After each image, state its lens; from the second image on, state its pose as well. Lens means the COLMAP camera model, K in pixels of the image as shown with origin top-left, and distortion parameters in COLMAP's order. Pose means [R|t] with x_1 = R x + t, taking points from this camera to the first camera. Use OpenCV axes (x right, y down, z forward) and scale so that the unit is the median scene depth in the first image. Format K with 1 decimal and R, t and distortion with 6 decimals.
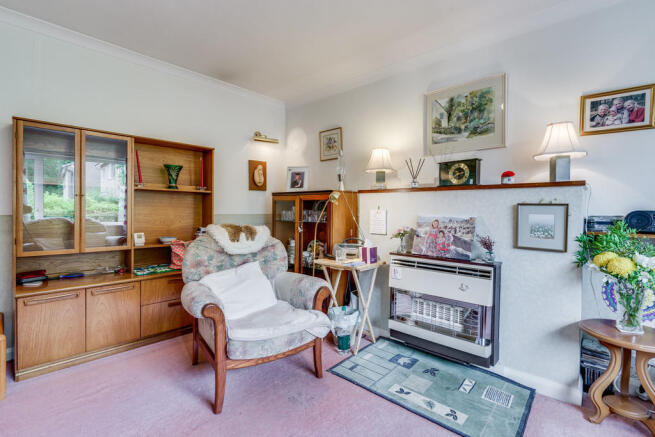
lens RADIAL K [[302.5, 0, 325.8], [0, 302.5, 211.7], [0, 0, 1]] dist [-0.002831, 0.000549]
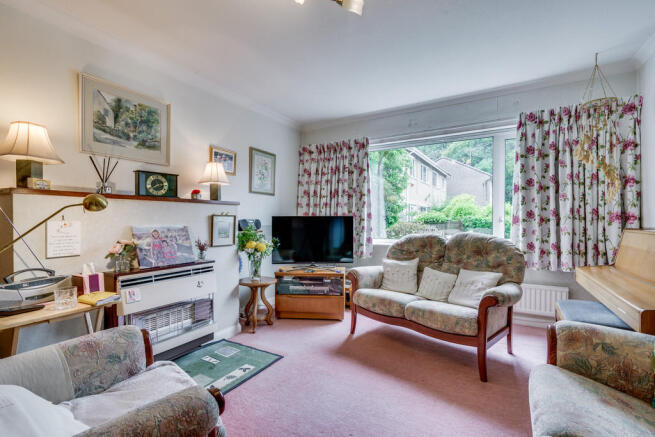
lens RADIAL K [[302.5, 0, 326.2], [0, 302.5, 220.4], [0, 0, 1]] dist [-0.002831, 0.000549]
pose [[-0.198172, -0.014968, 0.980053, -0.701460], [0.005550, 0.999850, 0.016393, -0.017568], [-0.980152, 0.008687, -0.198059, 0.639568]]
